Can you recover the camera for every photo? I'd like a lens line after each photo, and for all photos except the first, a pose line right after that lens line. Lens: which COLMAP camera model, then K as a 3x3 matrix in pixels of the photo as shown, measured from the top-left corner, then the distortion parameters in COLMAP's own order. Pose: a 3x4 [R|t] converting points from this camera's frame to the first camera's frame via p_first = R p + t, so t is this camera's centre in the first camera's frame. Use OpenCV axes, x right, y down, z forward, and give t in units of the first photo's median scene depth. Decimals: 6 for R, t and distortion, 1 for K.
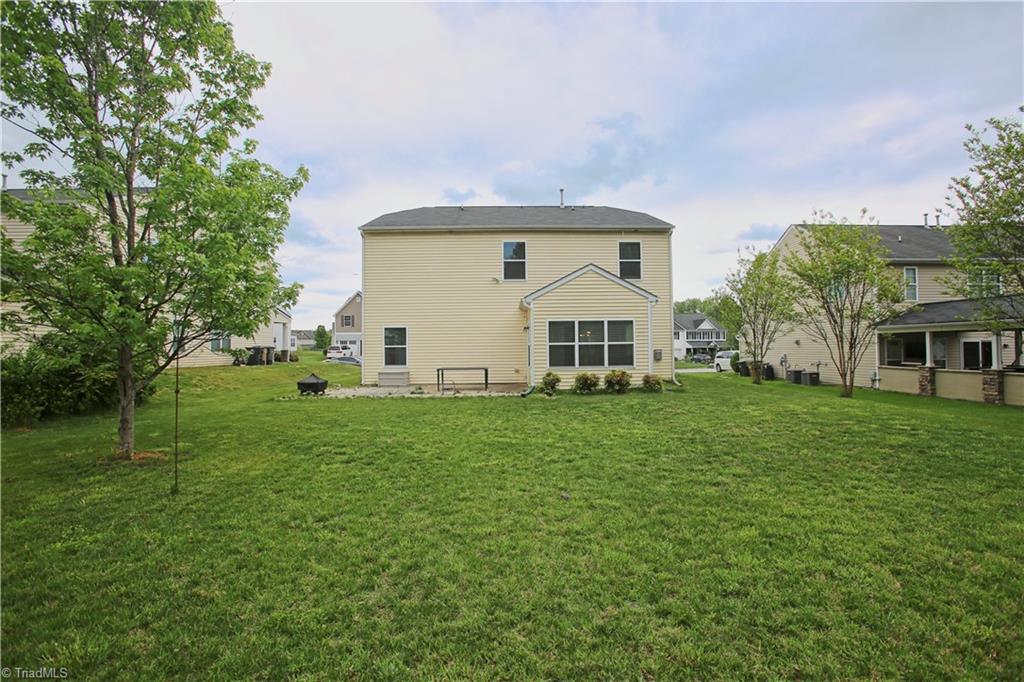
lens RADIAL K [[473.8, 0, 511.4], [0, 473.8, 340.7], [0, 0, 1]] dist [-0.053439, 0.017478]
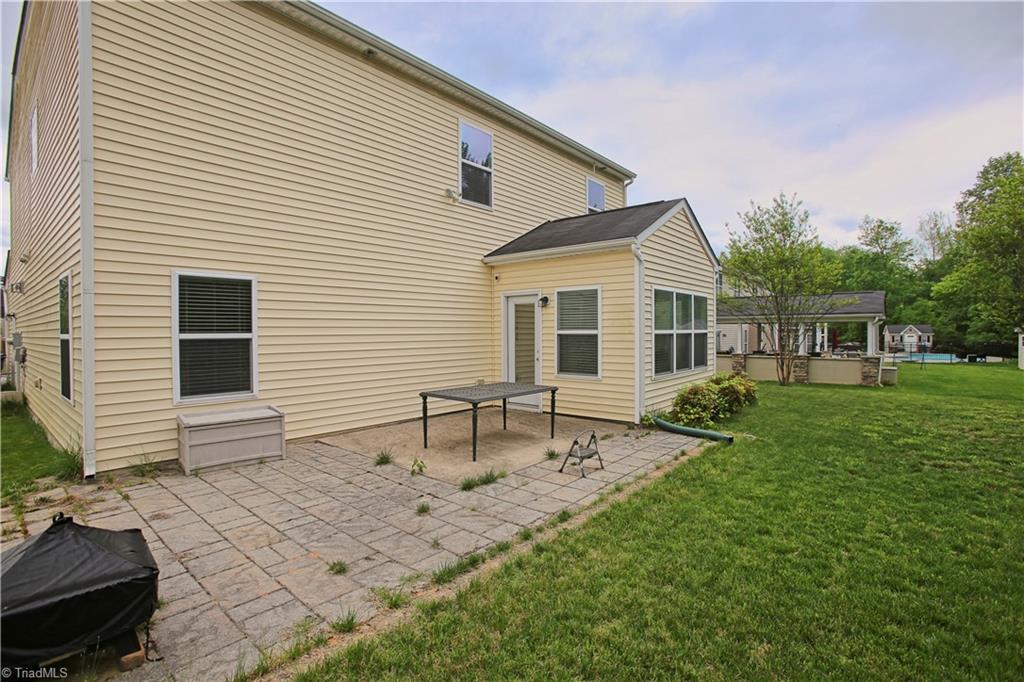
lens RADIAL K [[481.3, 0, 510.9], [0, 481.3, 339.0], [0, 0, 1]] dist [-0.003139, 0.000082]
pose [[0.688322, -0.000906, 0.725405, -0.303229], [-0.010683, 0.999878, 0.011385, 0.007252], [-0.725327, -0.015586, 0.688228, 0.551911]]
